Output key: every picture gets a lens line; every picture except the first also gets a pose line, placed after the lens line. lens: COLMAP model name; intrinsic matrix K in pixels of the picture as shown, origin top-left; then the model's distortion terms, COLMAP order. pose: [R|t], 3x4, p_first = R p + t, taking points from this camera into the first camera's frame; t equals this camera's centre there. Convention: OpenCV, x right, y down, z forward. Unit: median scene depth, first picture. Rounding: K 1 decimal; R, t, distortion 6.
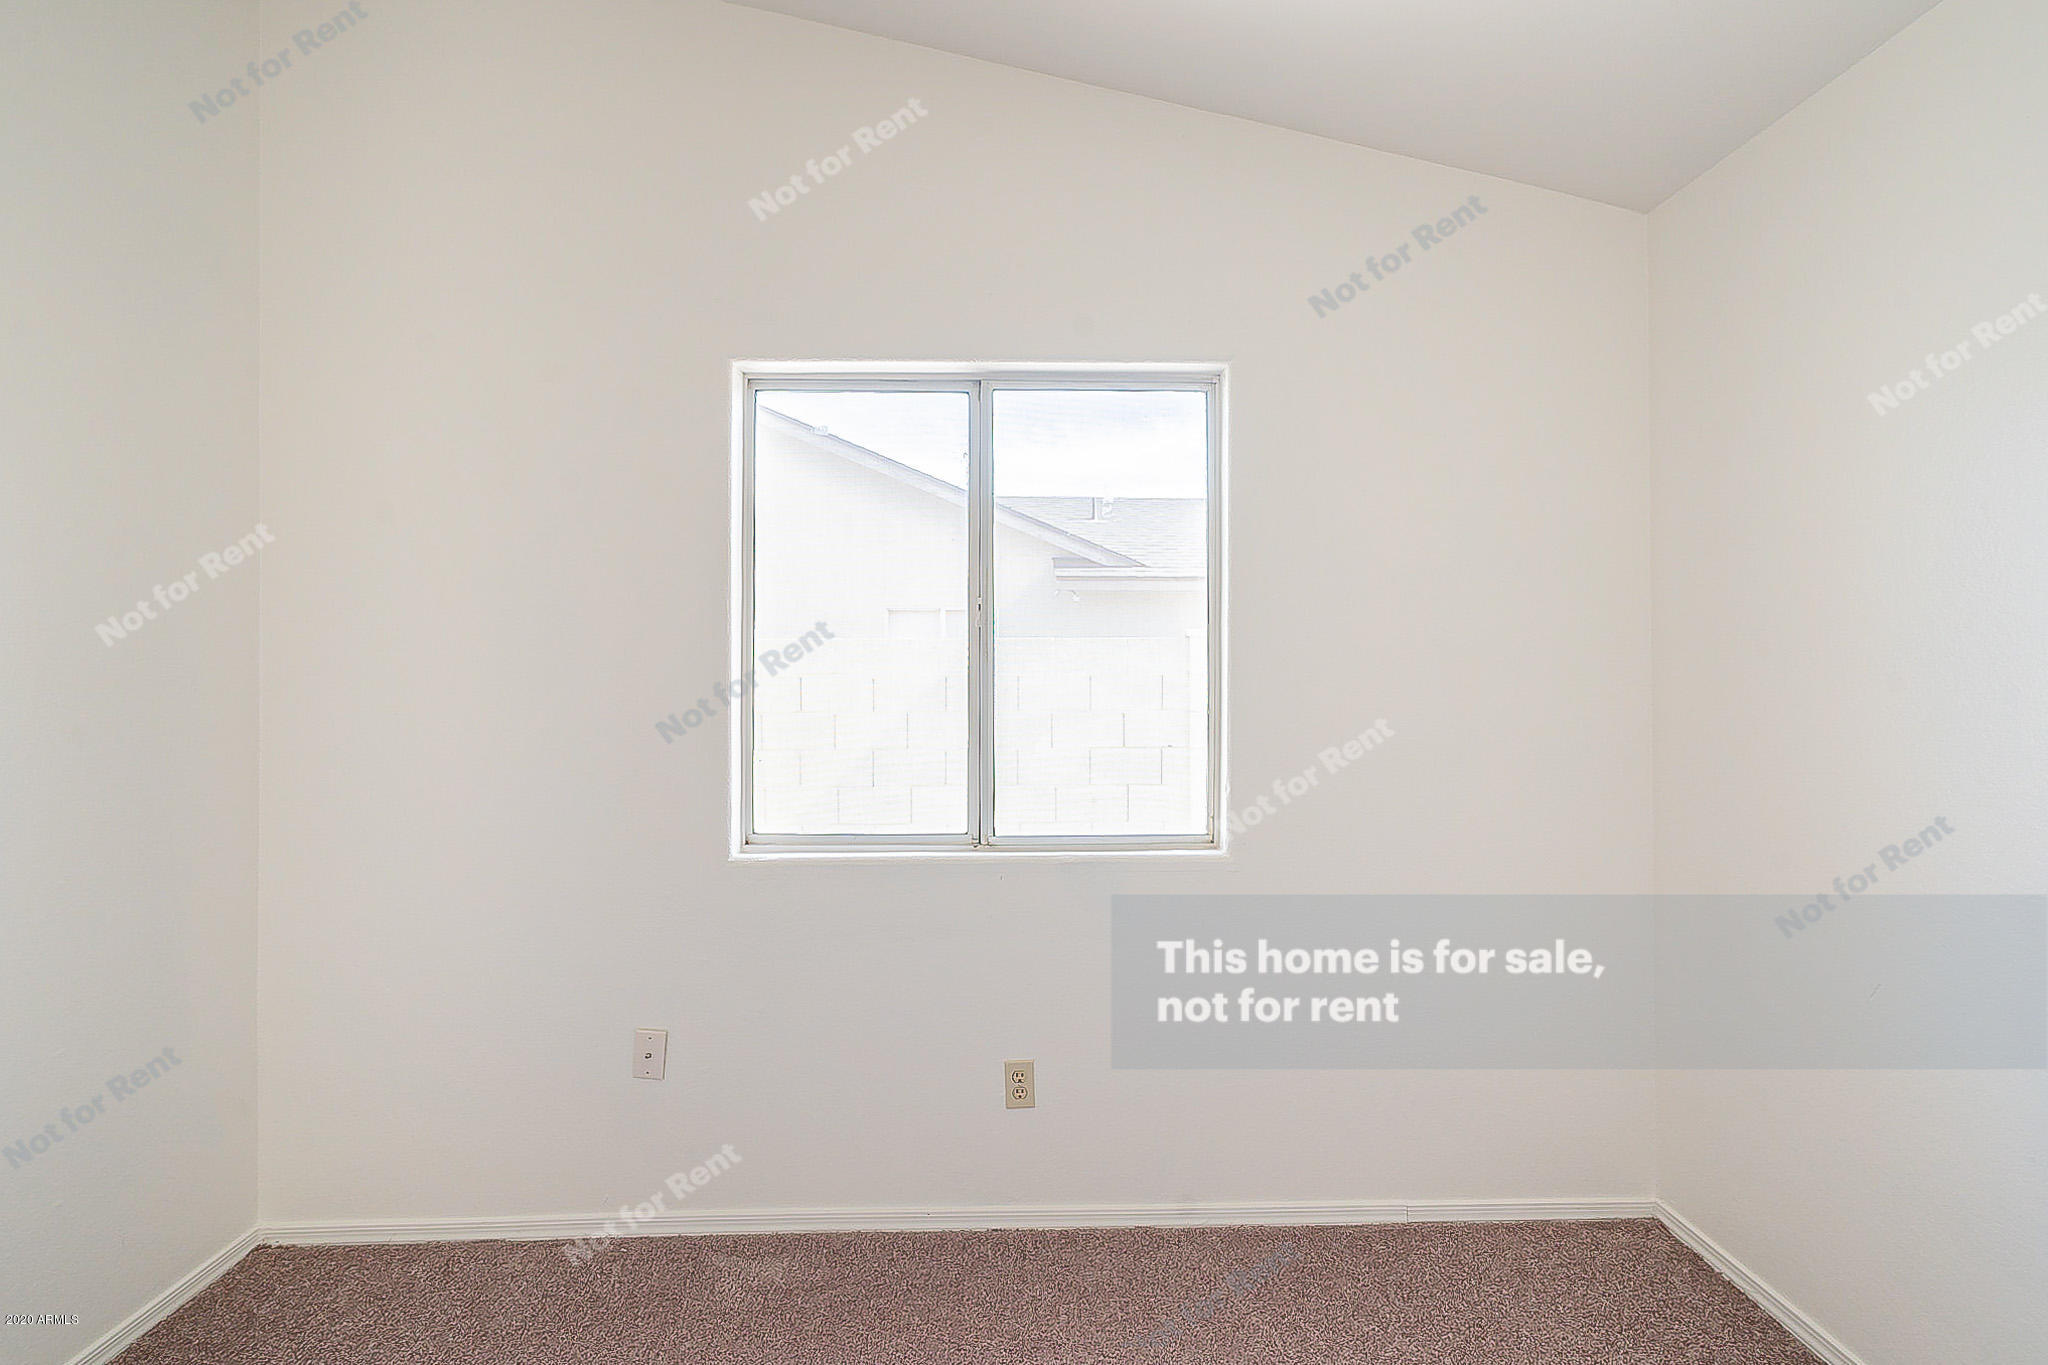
lens RADIAL K [[942.0, 0, 1017.2], [0, 942.0, 685.9], [0, 0, 1]] dist [-0.000771, -0.000567]
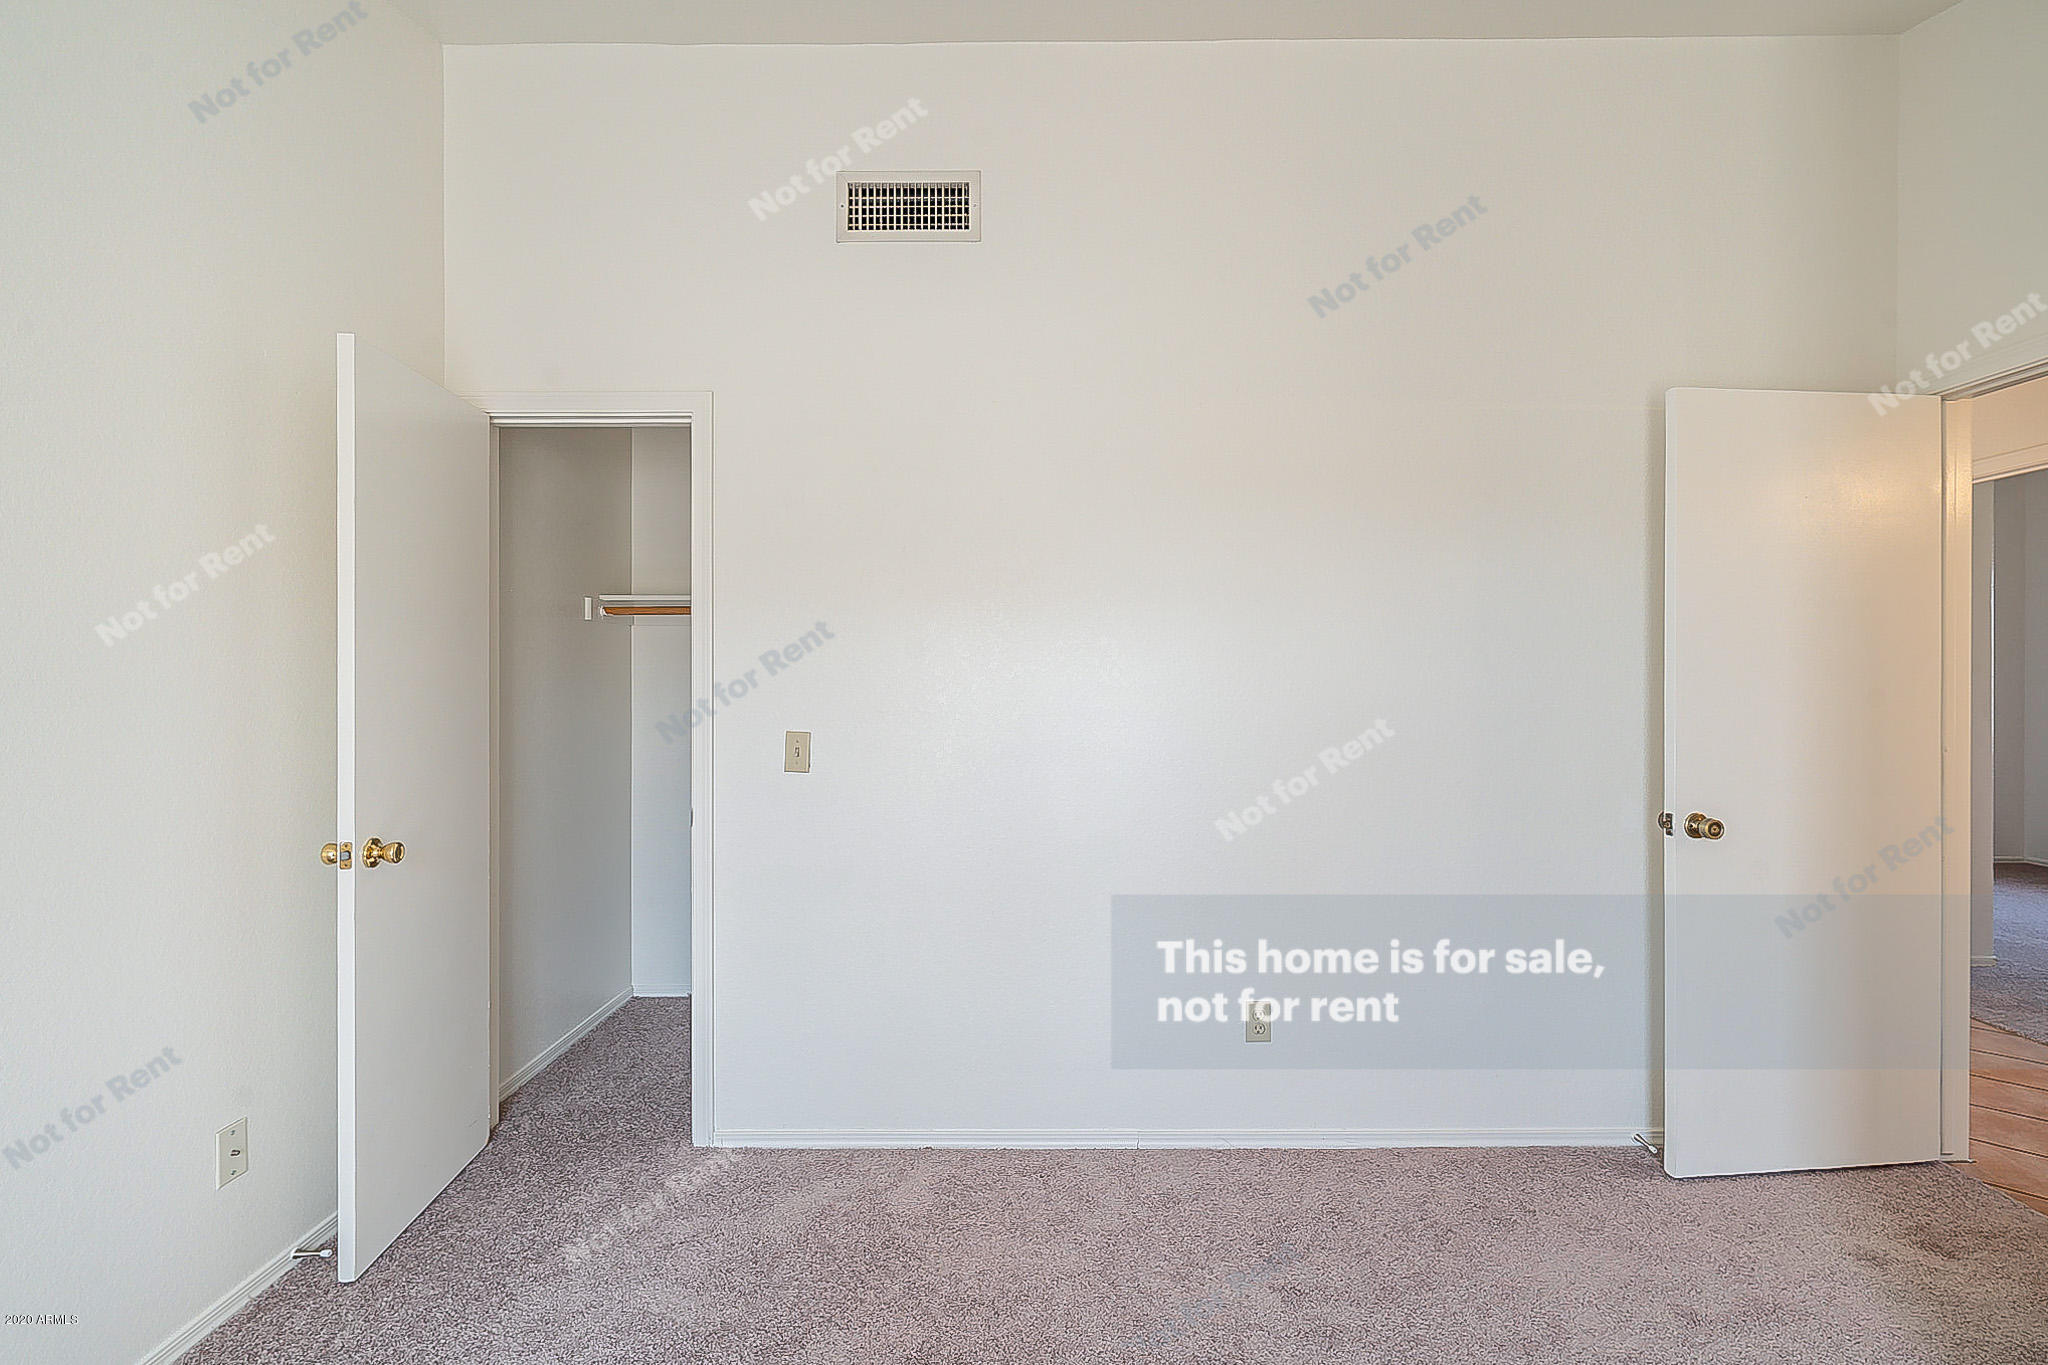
lens RADIAL K [[942.0, 0, 1017.2], [0, 942.0, 685.9], [0, 0, 1]] dist [-0.000771, -0.000567]
pose [[1.000000, -0.000255, 0.000178, 0.517037], [0.000255, 1.000000, -0.000049, -0.337195], [-0.000178, 0.000049, 1.000000, 0.000275]]
